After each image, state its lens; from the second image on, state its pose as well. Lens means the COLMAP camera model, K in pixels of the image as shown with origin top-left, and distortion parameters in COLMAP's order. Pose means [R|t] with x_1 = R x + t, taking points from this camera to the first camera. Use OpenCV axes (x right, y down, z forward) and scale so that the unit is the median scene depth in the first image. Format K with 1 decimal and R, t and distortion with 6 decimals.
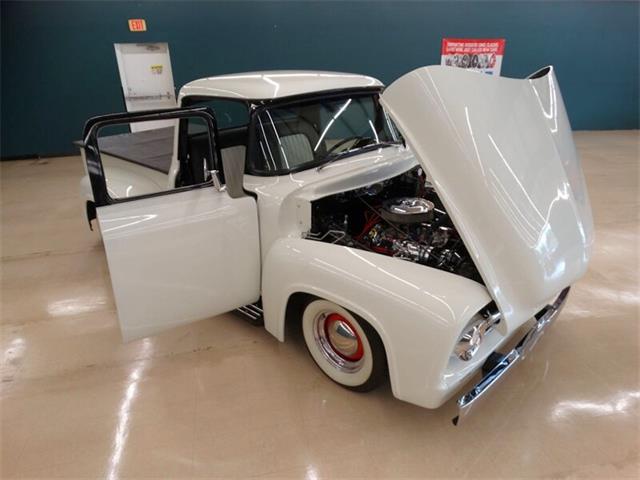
lens RADIAL K [[536.0, 0, 321.1], [0, 536.0, 242.5], [0, 0, 1]] dist [0.048921, -0.001677]
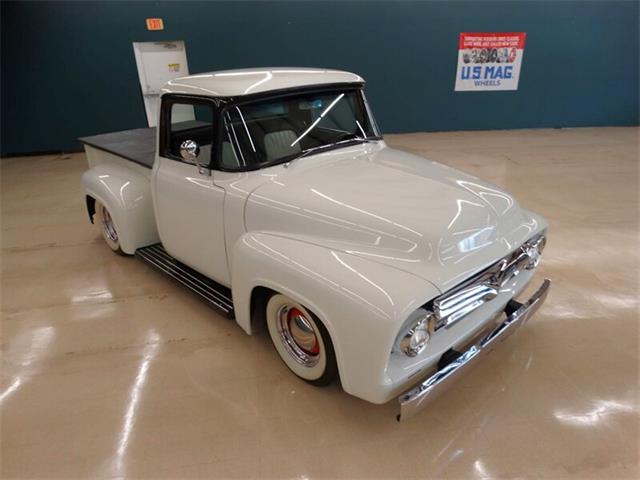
lens RADIAL K [[536.0, 0, 321.1], [0, 536.0, 242.5], [0, 0, 1]] dist [0.048921, -0.001677]
pose [[0.997248, 0.015064, -0.072590, 0.102302], [-0.014597, 0.999869, 0.006965, 0.000868], [0.072685, -0.005886, 0.997338, -0.002324]]
